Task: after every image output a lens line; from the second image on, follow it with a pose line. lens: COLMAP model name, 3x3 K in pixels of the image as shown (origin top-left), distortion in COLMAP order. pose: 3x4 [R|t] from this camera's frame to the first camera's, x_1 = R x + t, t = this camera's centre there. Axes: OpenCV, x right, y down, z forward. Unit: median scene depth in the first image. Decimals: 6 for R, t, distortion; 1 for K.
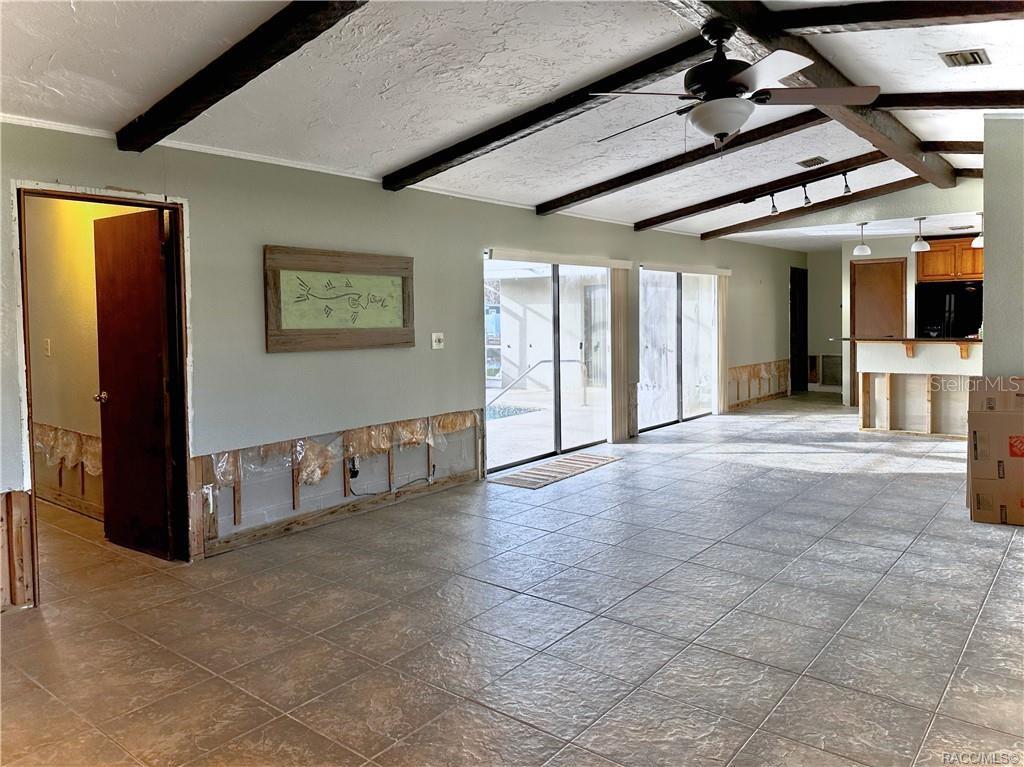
lens RADIAL K [[729.2, 0, 526.1], [0, 729.2, 343.5], [0, 0, 1]] dist [0.004944, 0.001976]
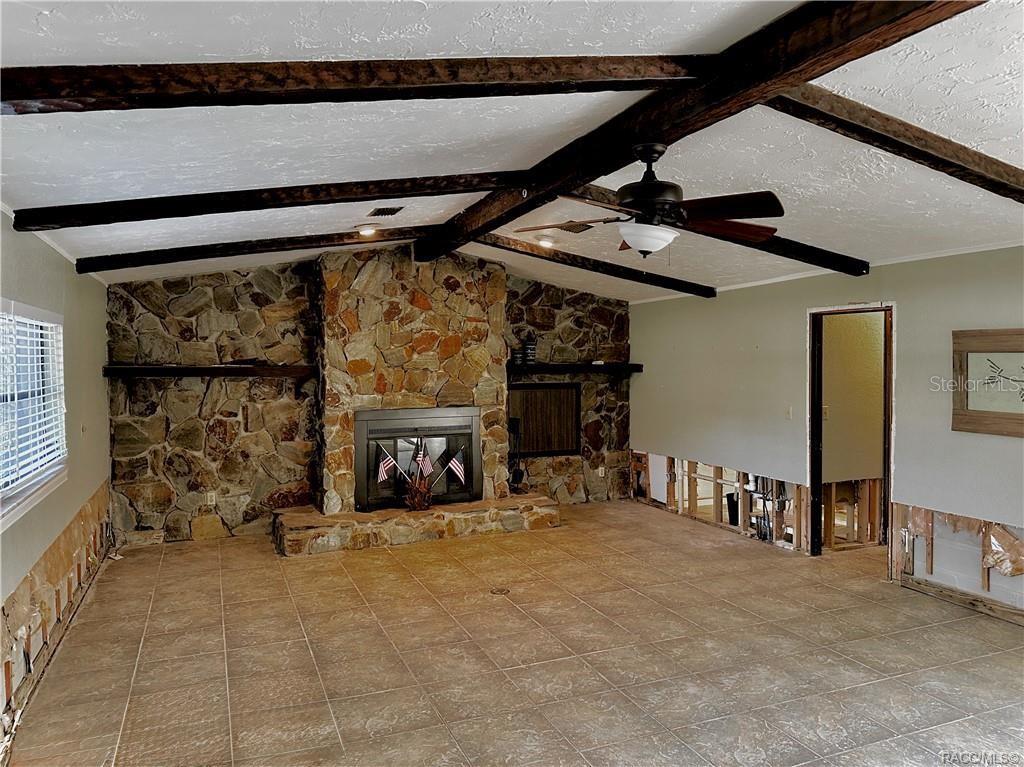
lens RADIAL K [[721.3, 0, 512.0], [0, 721.3, 383.5], [0, 0, 1]] dist [0.083649, -0.143642]
pose [[-0.488401, 0.049396, -0.871220, 0.920259], [-0.025024, 0.997193, 0.070567, -0.118158], [0.872260, 0.056266, -0.485794, 0.969195]]
